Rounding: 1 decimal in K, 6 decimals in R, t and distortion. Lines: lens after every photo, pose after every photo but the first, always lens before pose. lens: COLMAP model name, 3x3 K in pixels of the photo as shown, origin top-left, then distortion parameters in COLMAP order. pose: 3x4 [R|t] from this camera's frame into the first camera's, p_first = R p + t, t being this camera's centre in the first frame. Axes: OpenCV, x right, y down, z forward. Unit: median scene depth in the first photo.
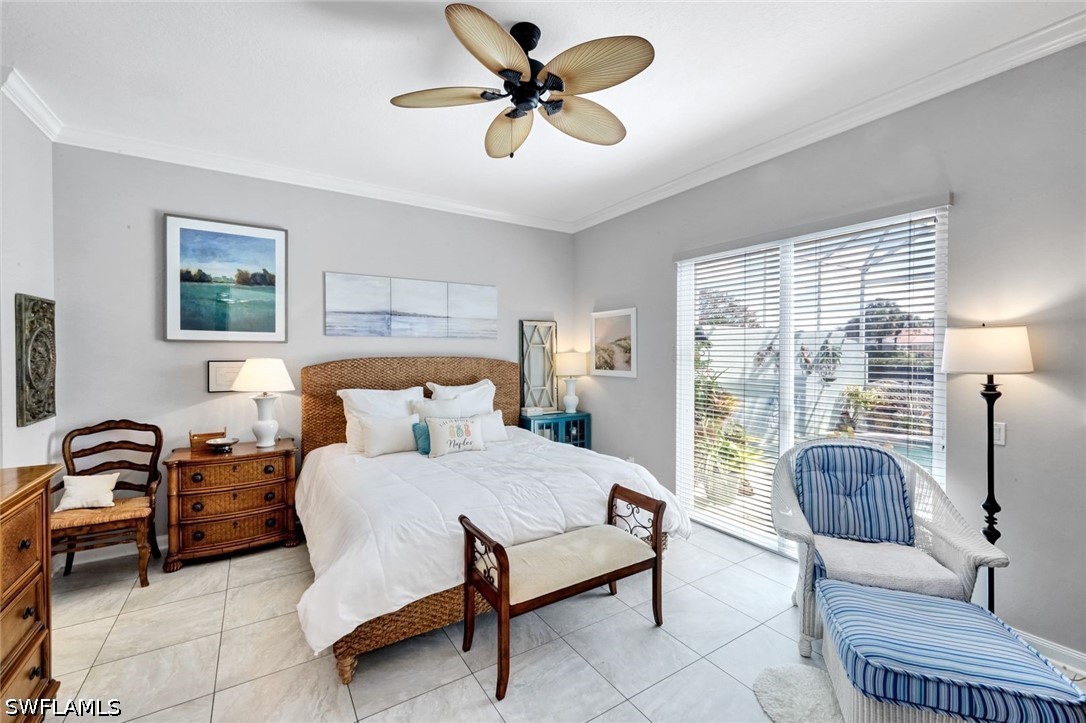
lens RADIAL K [[447.1, 0, 543.0], [0, 447.1, 361.5], [0, 0, 1]] dist [0.000147, -0.000013]
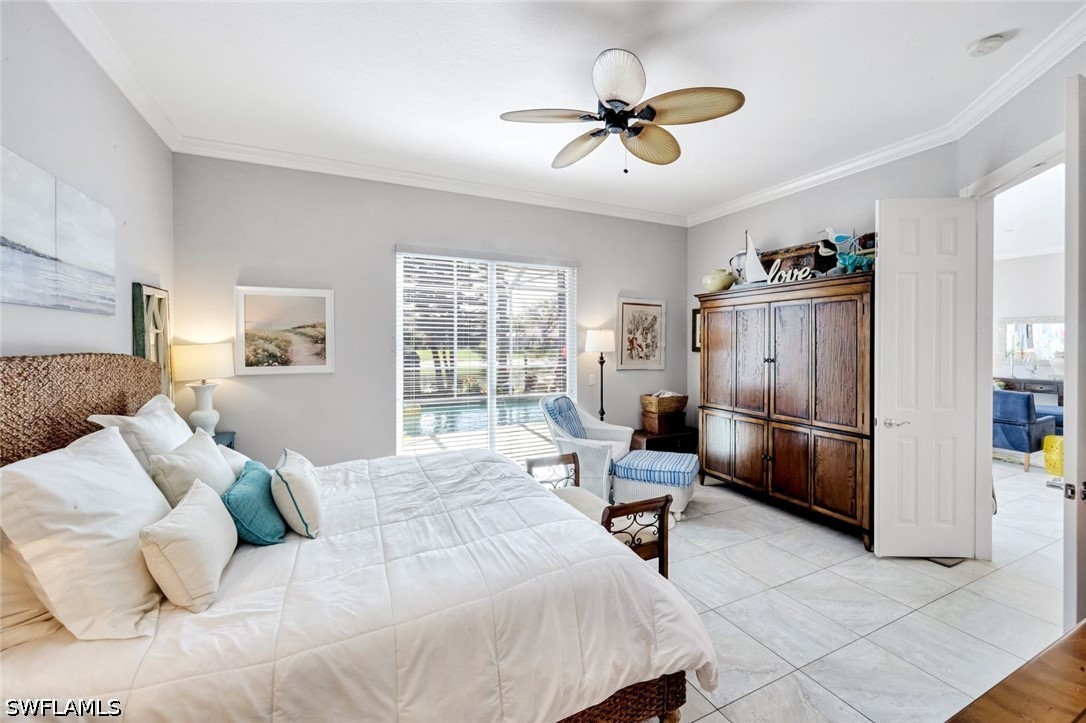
lens RADIAL K [[435.1, 0, 542.8], [0, 435.1, 347.1], [0, 0, 1]] dist [0.000436, -0.000008]
pose [[0.122477, -0.010813, 0.992412, -0.565427], [0.020759, 0.999750, 0.008331, -0.010593], [-0.992254, 0.019581, 0.122671, 0.500358]]
